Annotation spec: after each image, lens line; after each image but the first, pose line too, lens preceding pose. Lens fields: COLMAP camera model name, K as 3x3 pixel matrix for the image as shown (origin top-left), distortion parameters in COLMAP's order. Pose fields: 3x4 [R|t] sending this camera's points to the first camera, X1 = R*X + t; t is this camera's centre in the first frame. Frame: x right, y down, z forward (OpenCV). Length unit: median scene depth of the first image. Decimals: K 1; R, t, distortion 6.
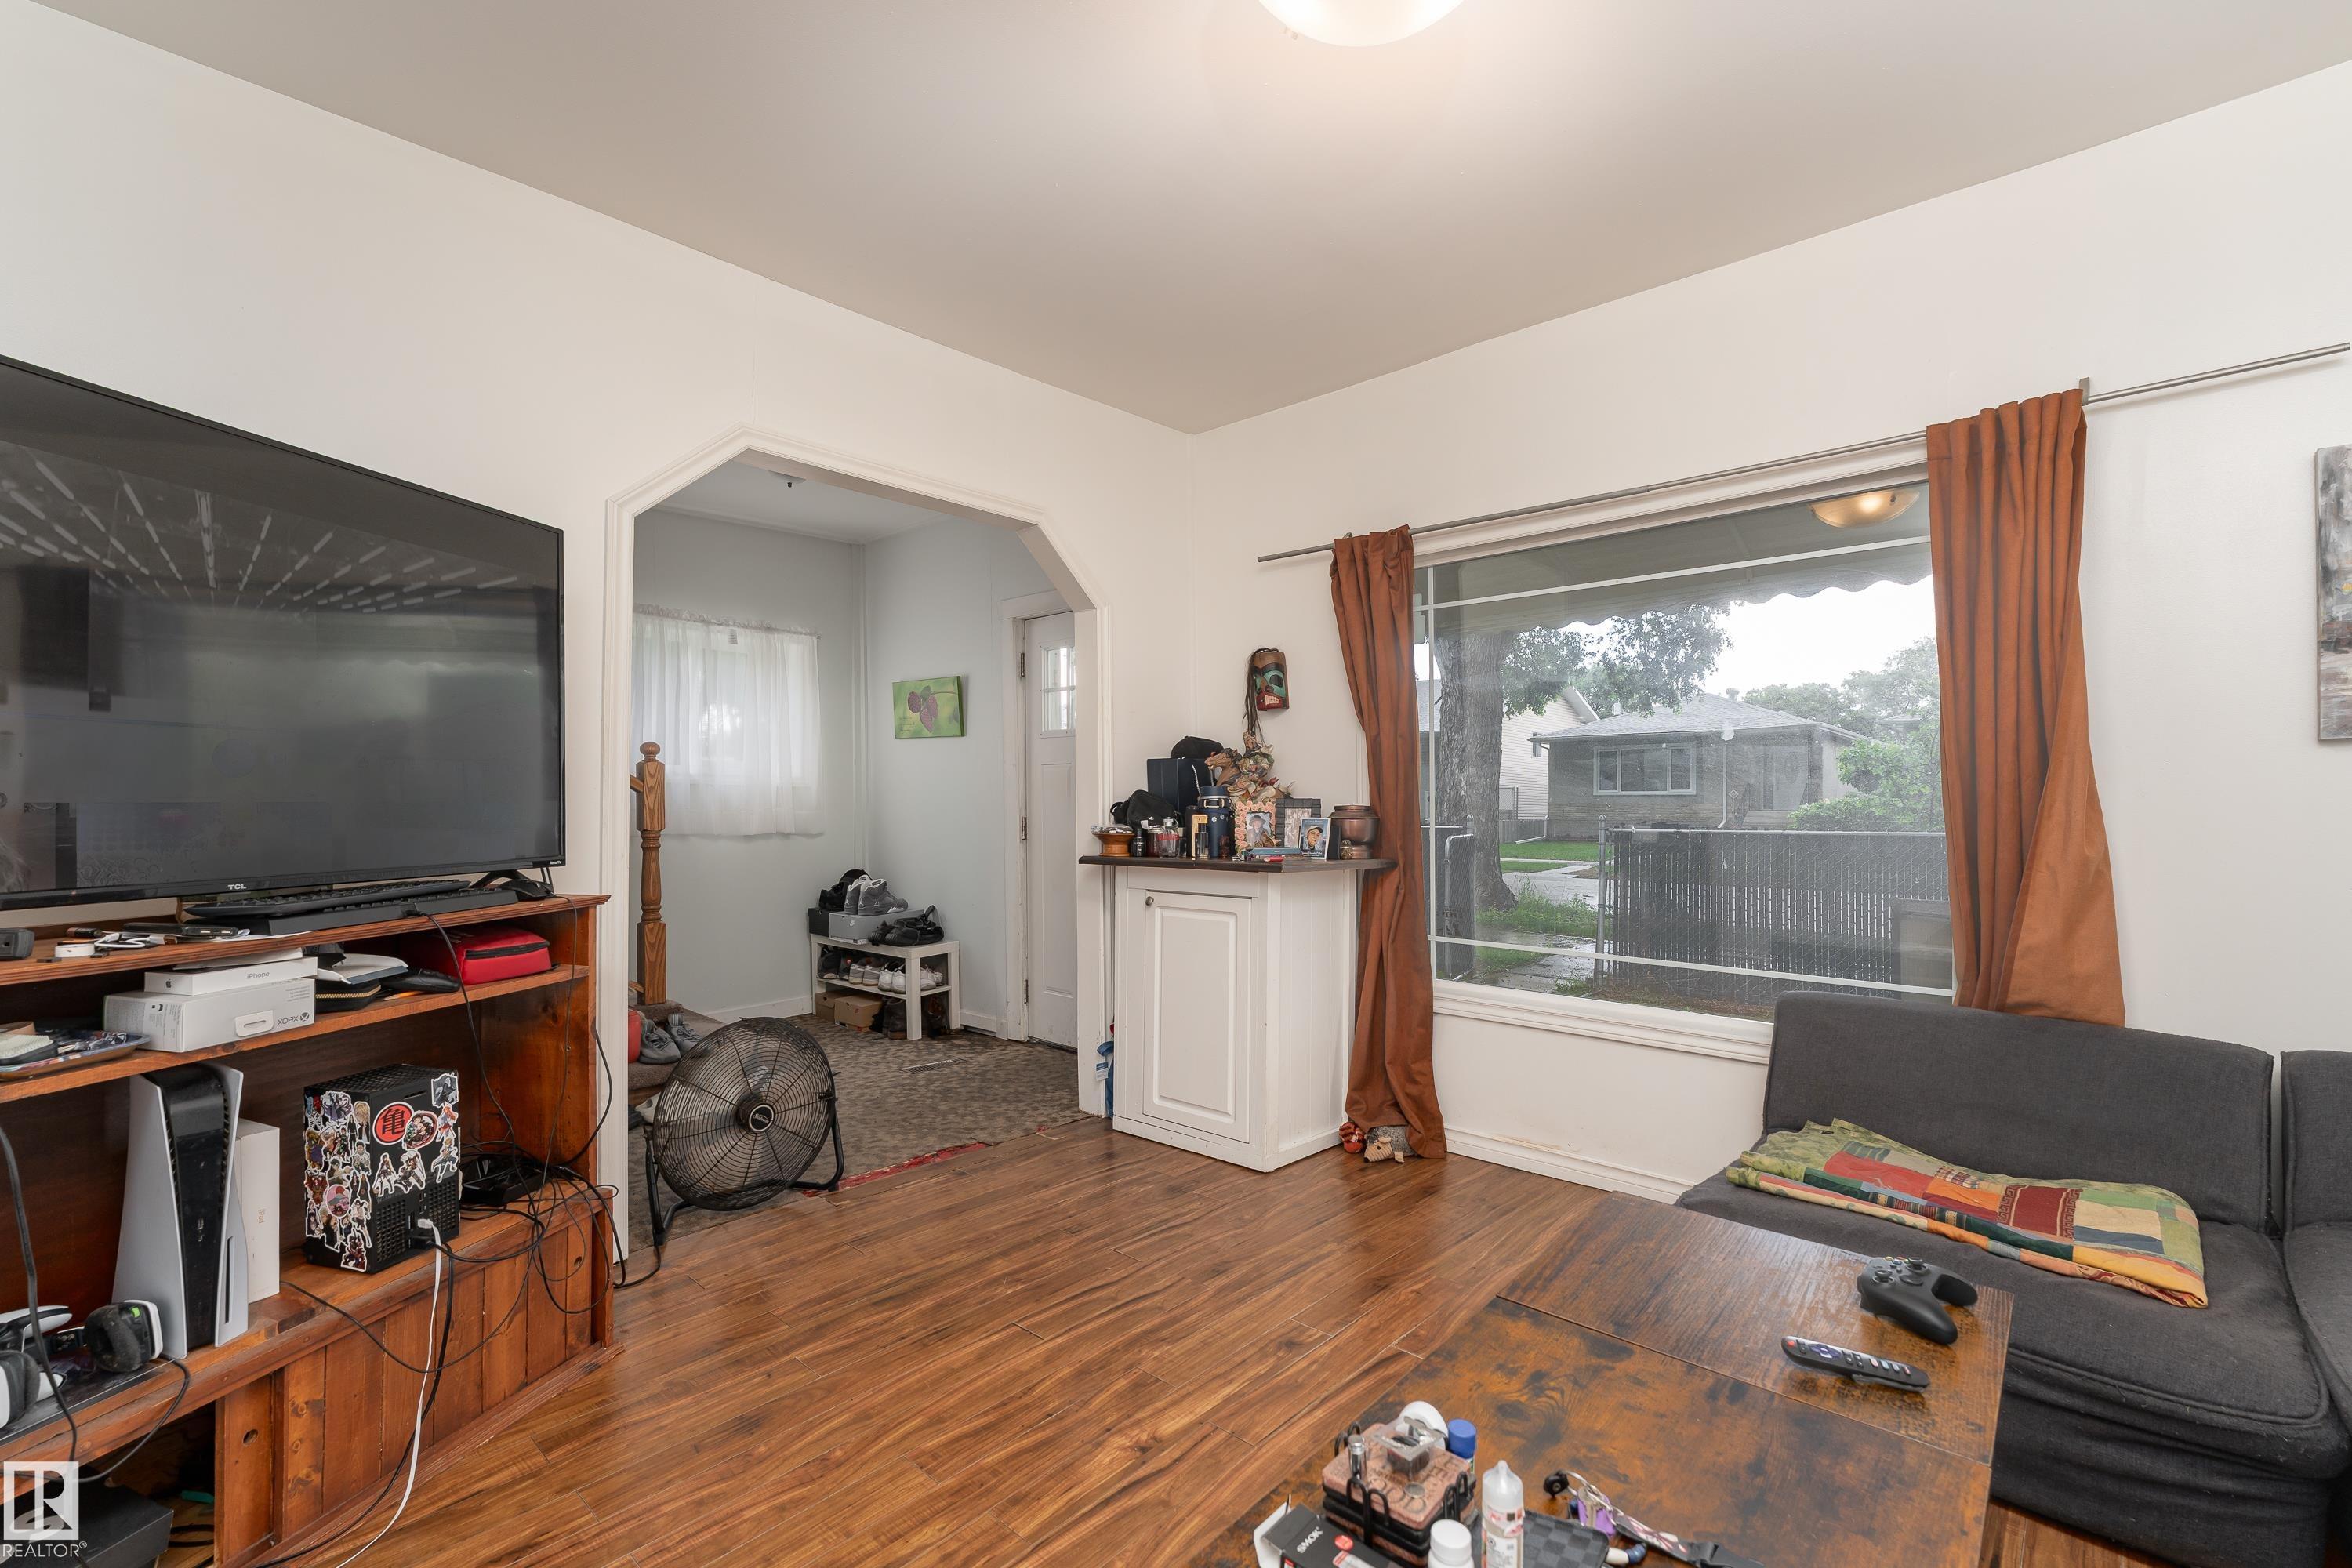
lens RADIAL K [[996.3, 0, 1181.5], [0, 996.3, 801.7], [0, 0, 1]] dist [0.000325, 0.000008]
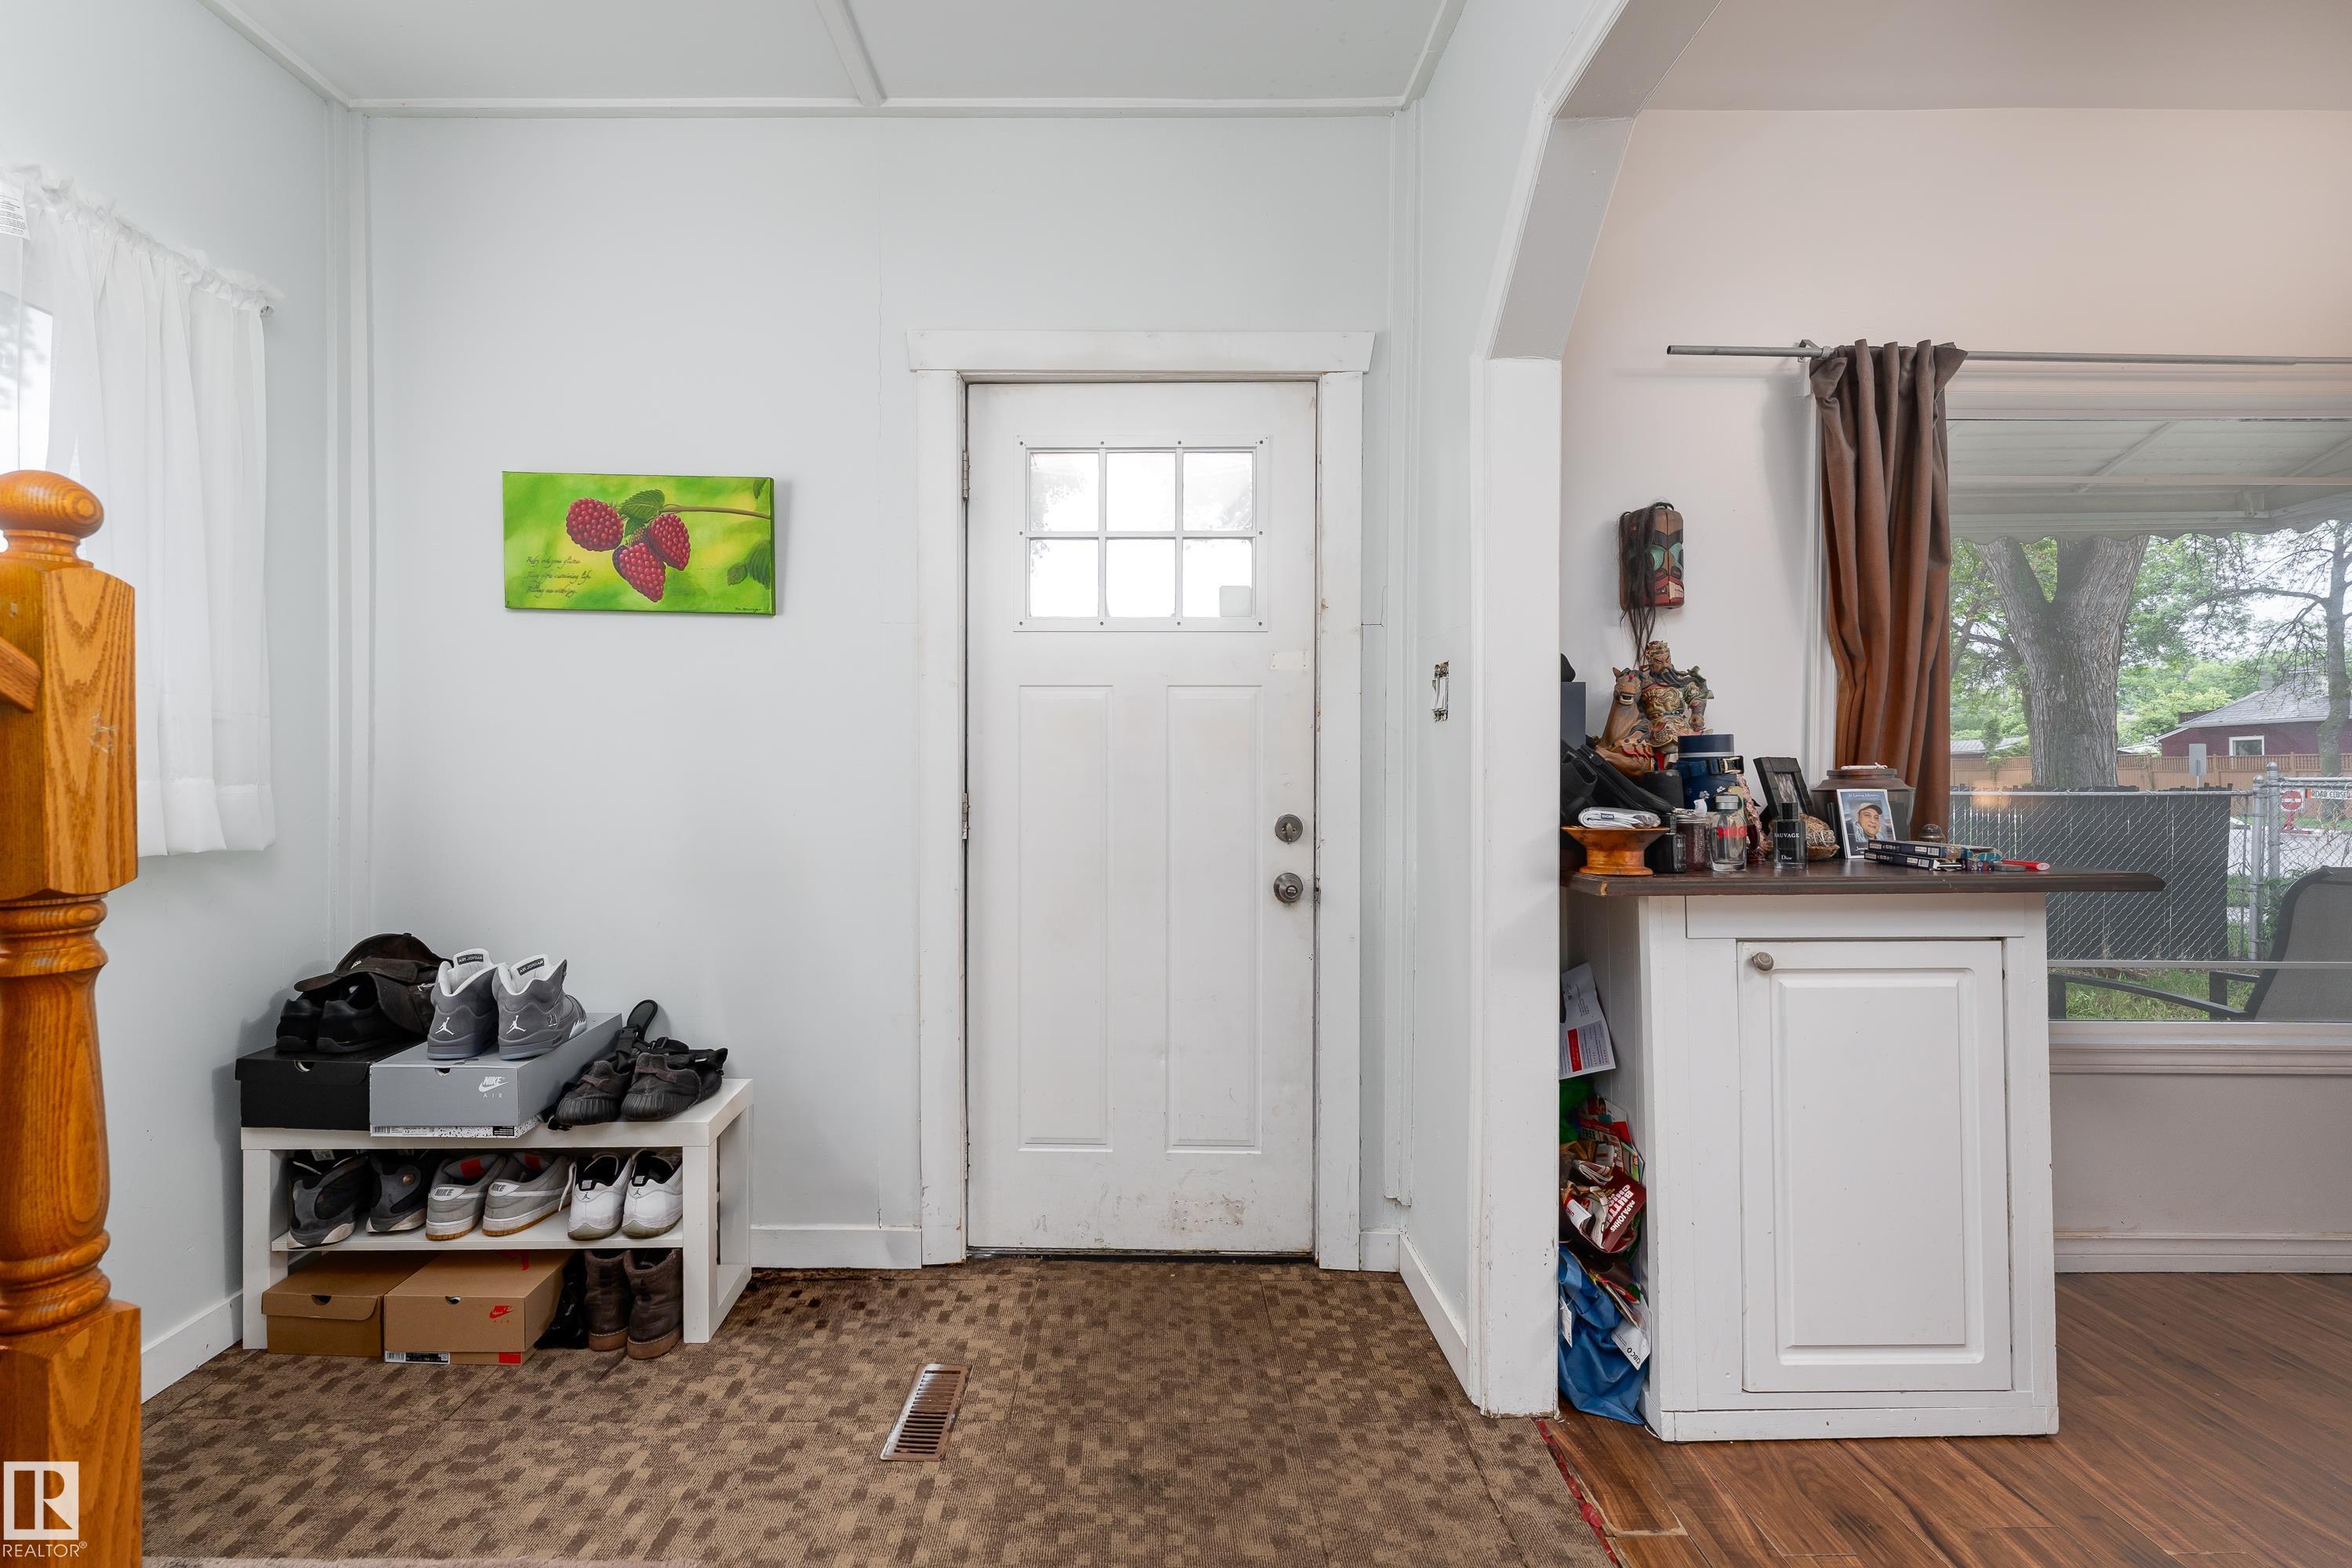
lens RADIAL K [[1031.7, 0, 1175.5], [0, 1031.7, 765.8], [0, 0, 1]] dist [-0.003213, 0.000248]
pose [[0.749409, 0.000434, 0.662107, -0.404130], [-0.001667, 0.999998, 0.001231, 0.001063], [-0.662105, -0.002026, 0.749408, 0.551383]]
